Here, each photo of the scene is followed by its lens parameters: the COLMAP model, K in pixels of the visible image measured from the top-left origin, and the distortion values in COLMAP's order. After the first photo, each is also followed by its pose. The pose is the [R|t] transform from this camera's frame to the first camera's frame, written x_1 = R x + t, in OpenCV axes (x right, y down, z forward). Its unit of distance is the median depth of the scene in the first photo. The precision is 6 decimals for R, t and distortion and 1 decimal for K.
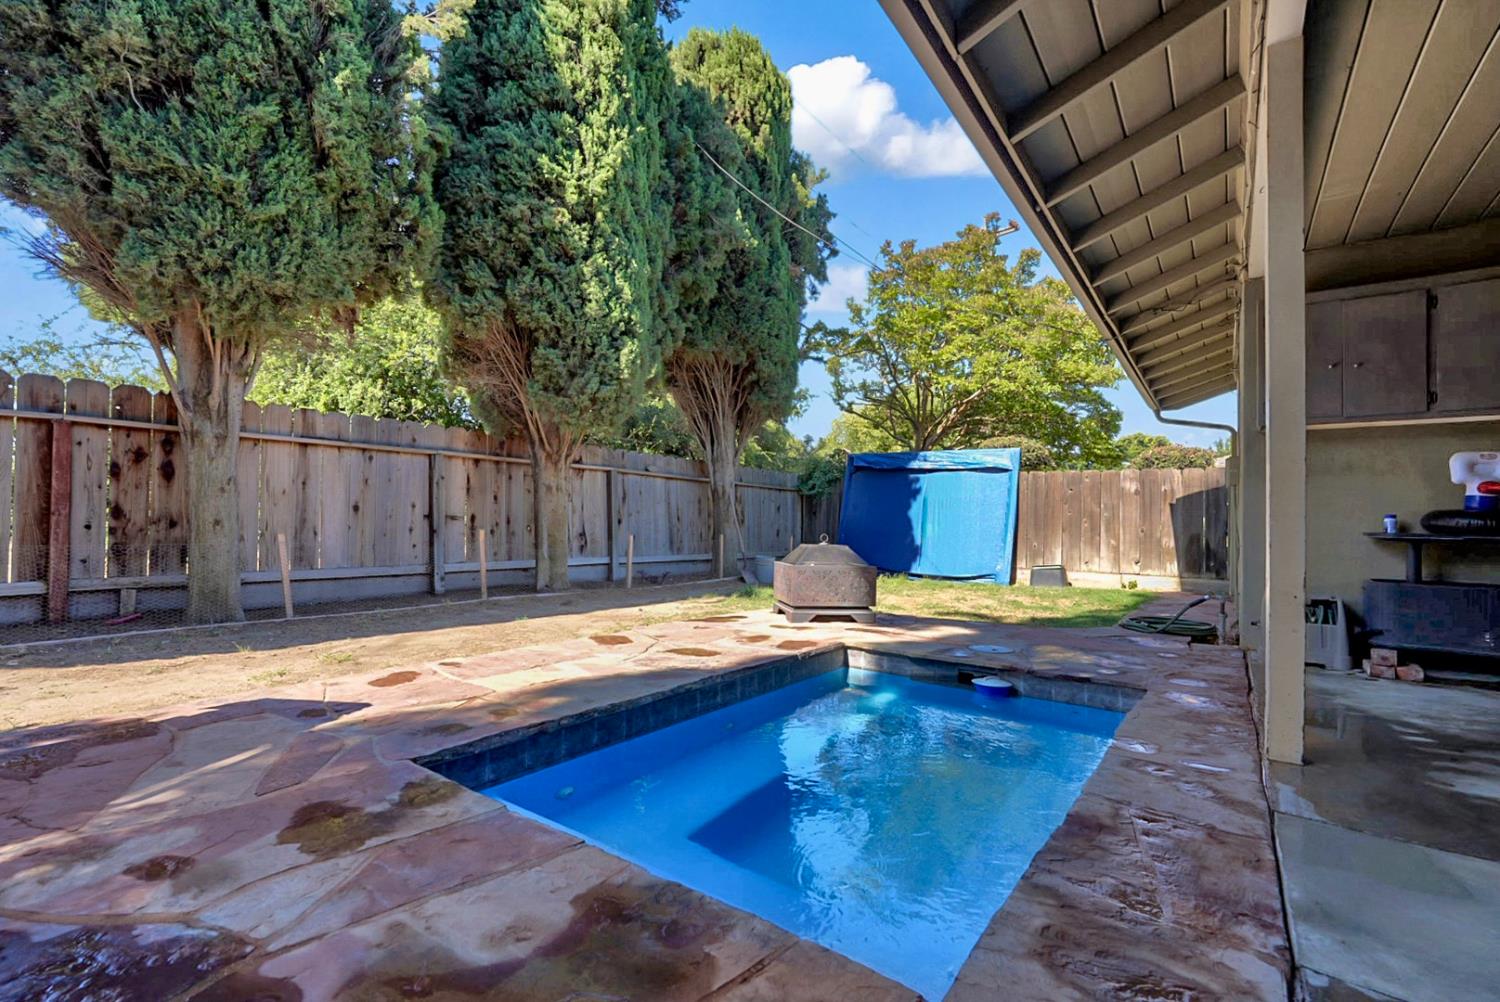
lens RADIAL K [[672.7, 0, 749.7], [0, 672.7, 509.6], [0, 0, 1]] dist [-0.004386, 0.001841]
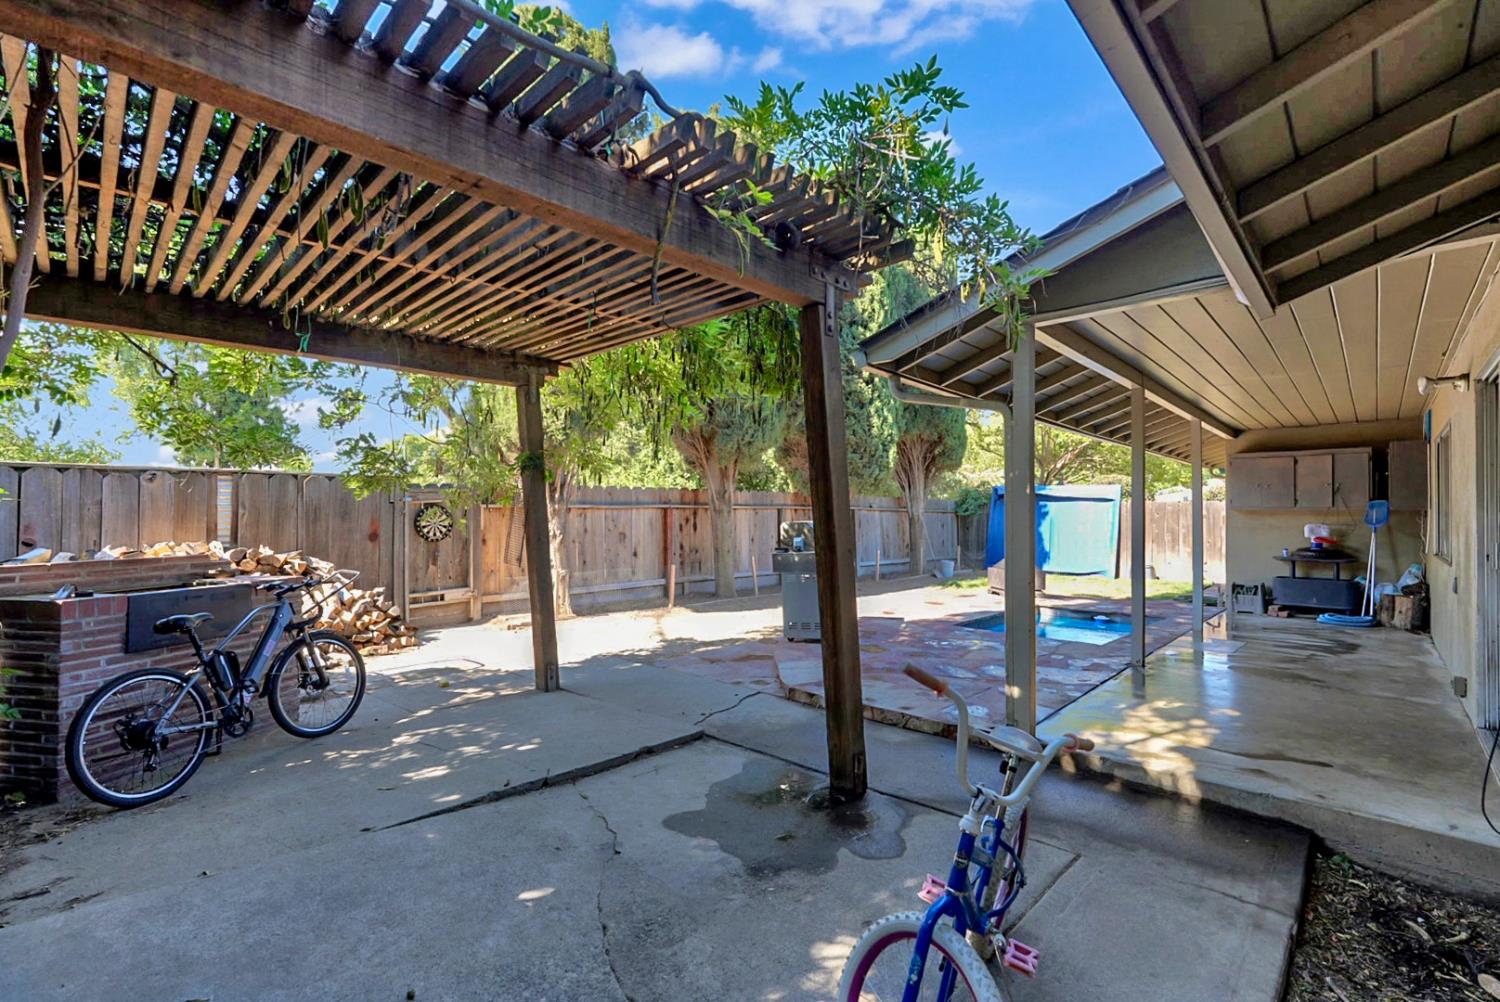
lens RADIAL K [[672.7, 0, 756.1], [0, 672.7, 509.9], [0, 0, 1]] dist [-0.004386, 0.001841]
pose [[0.992503, -0.015212, -0.121267, -0.332383], [0.016320, 0.999834, 0.008150, -0.099640], [0.121123, -0.010068, 0.992586, -0.871201]]
